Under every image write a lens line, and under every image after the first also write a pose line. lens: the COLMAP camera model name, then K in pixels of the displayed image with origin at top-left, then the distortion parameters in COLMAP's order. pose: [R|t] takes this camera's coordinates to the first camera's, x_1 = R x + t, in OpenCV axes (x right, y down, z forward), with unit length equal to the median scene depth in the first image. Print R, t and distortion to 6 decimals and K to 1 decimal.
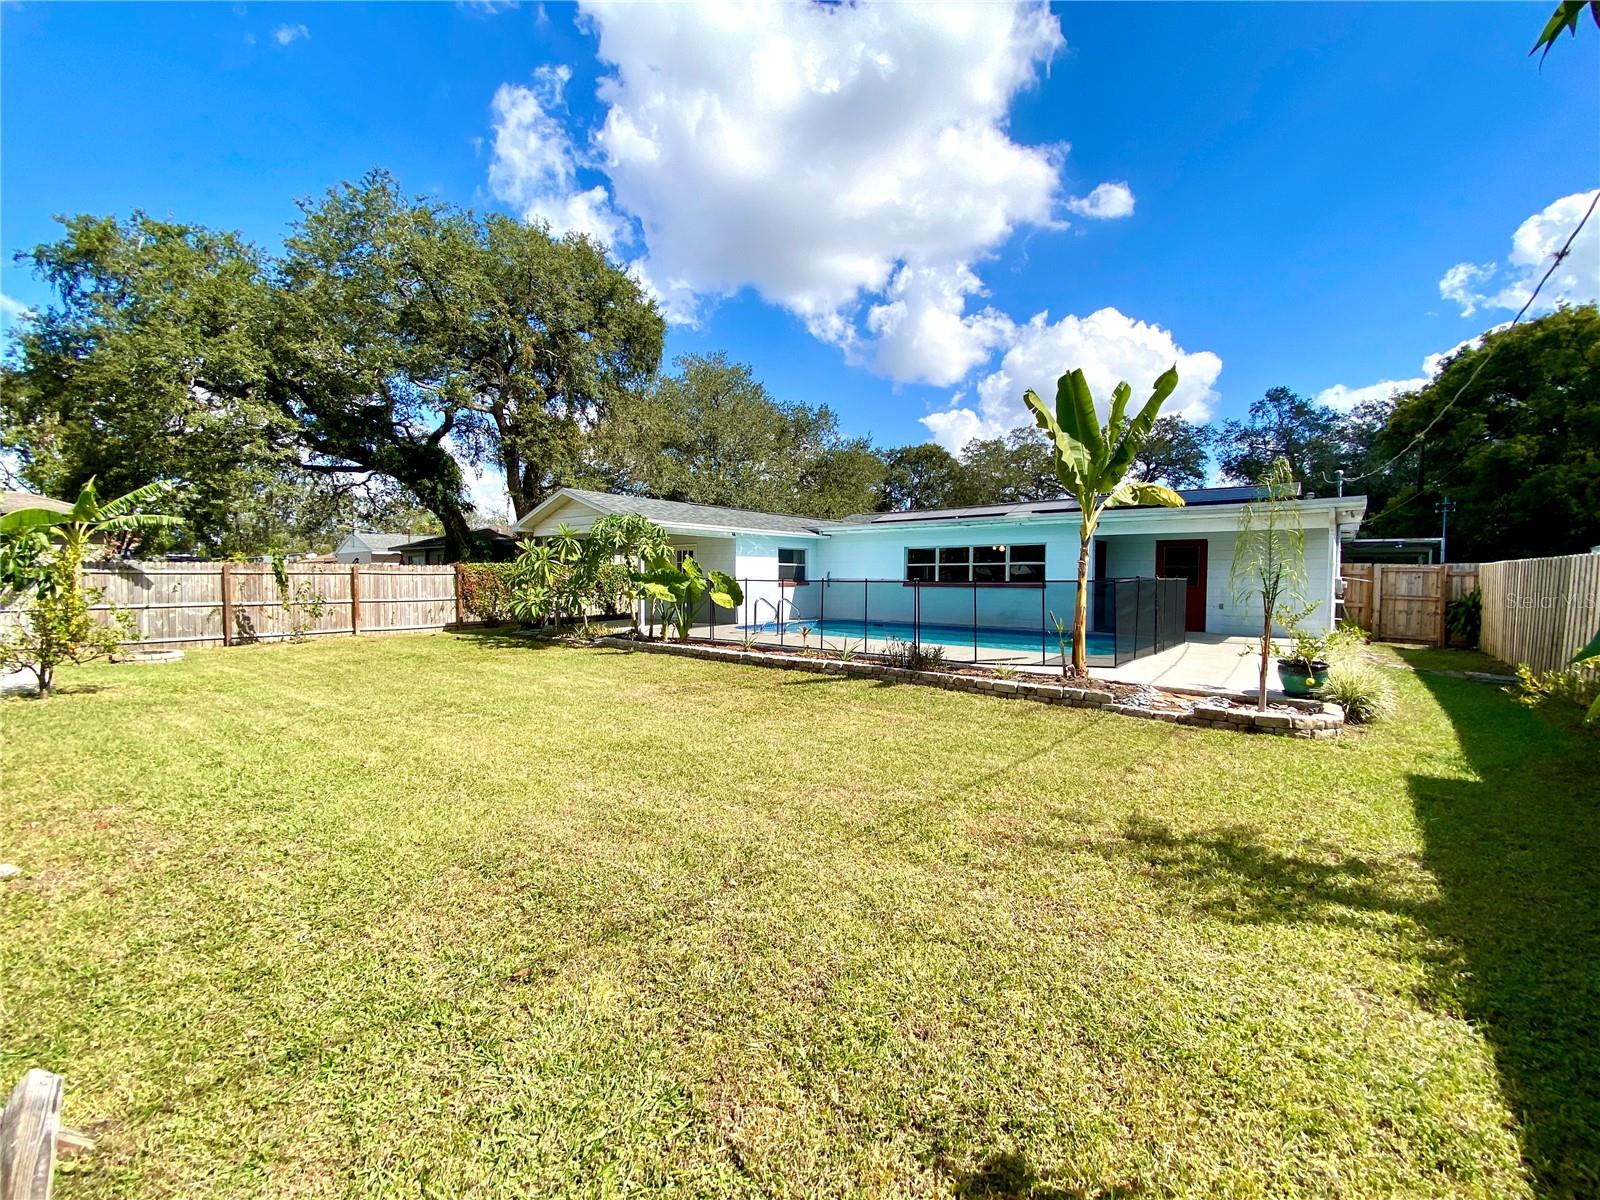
lens RADIAL K [[653.2, 0, 800.0], [0, 653.2, 600.0], [0, 0, 1]] dist [0.031325, -0.026312]
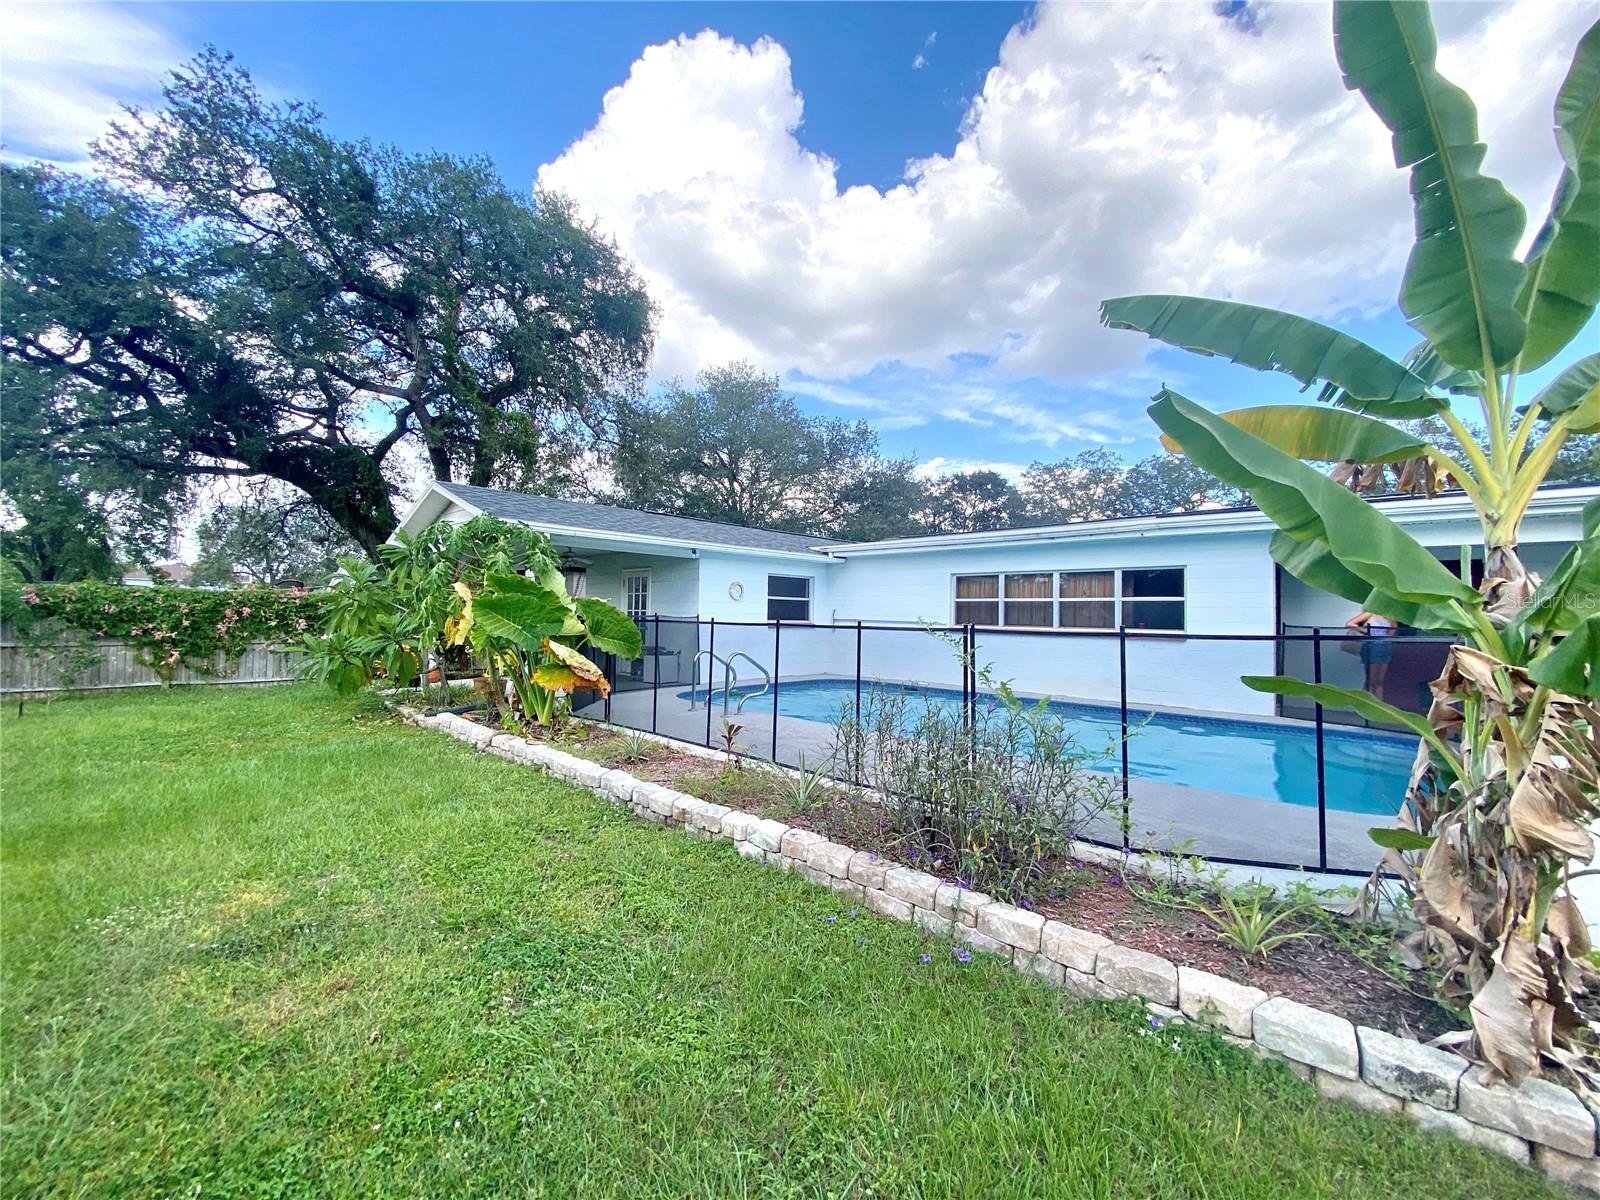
lens RADIAL K [[653.2, 0, 800.0], [0, 653.2, 600.0], [0, 0, 1]] dist [0.031325, -0.026312]
pose [[0.996961, 0.010571, -0.077184, 0.054583], [-0.015177, 0.998122, -0.059342, -0.011056], [0.076411, 0.060333, 0.995249, 0.304055]]
